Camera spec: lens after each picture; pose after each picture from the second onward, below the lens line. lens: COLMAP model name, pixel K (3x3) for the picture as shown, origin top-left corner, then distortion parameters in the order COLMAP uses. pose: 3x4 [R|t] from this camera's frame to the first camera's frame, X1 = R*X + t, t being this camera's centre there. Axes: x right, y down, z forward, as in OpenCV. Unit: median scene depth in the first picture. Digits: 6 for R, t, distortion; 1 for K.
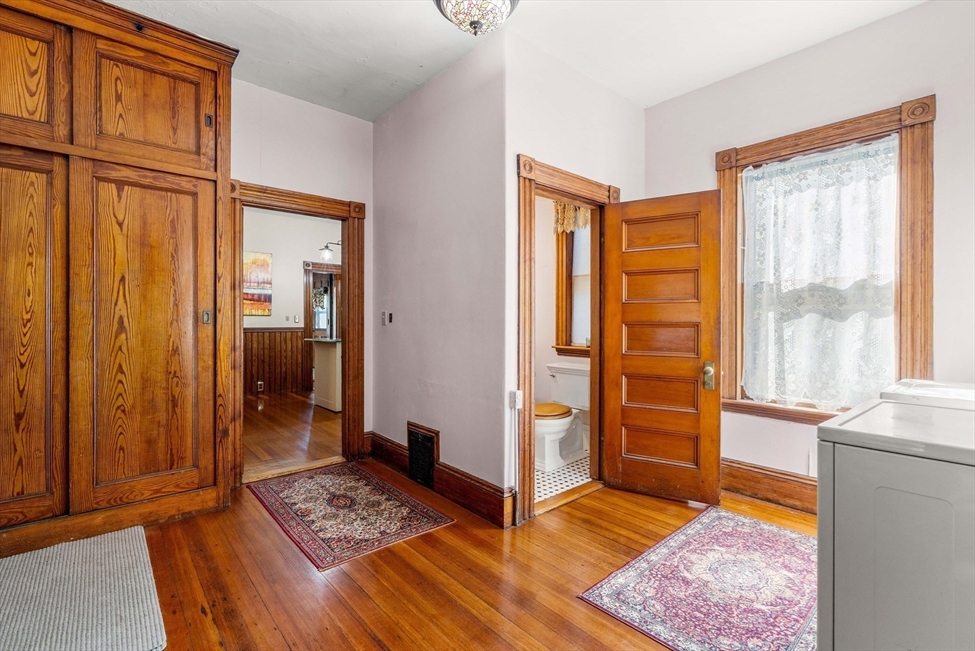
lens RADIAL K [[442.8, 0, 489.1], [0, 442.8, 321.2], [0, 0, 1]] dist [-0.009527, 0.002755]
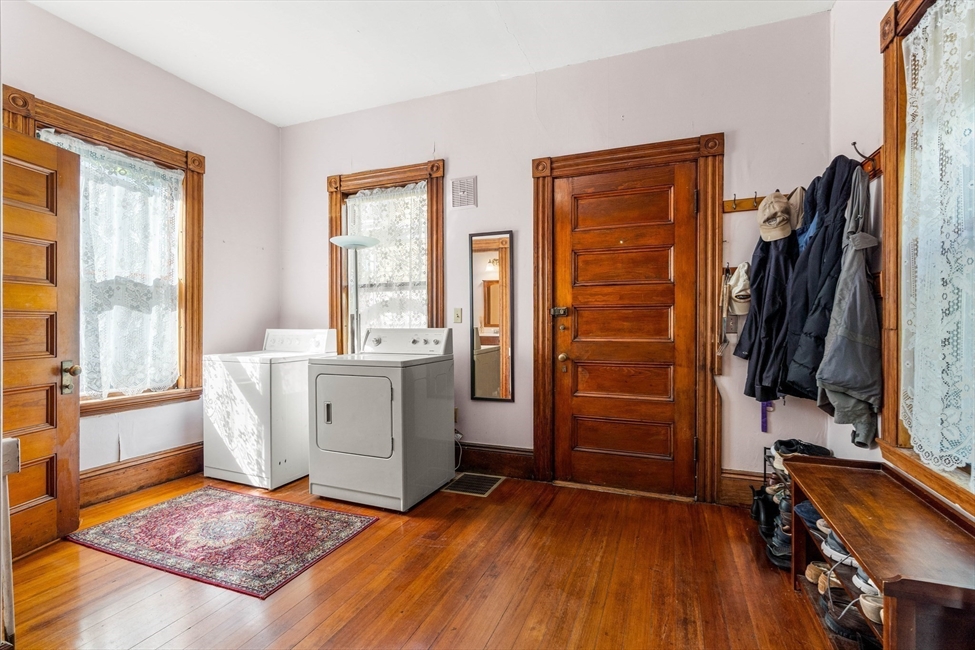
lens RADIAL K [[442.8, 0, 490.3], [0, 442.8, 327.4], [0, 0, 1]] dist [-0.009527, 0.002755]
pose [[-0.449145, -0.013527, 0.893356, -0.626067], [-0.003923, 0.999906, 0.013168, 0.018420], [-0.893450, 0.002409, -0.449156, 0.720208]]
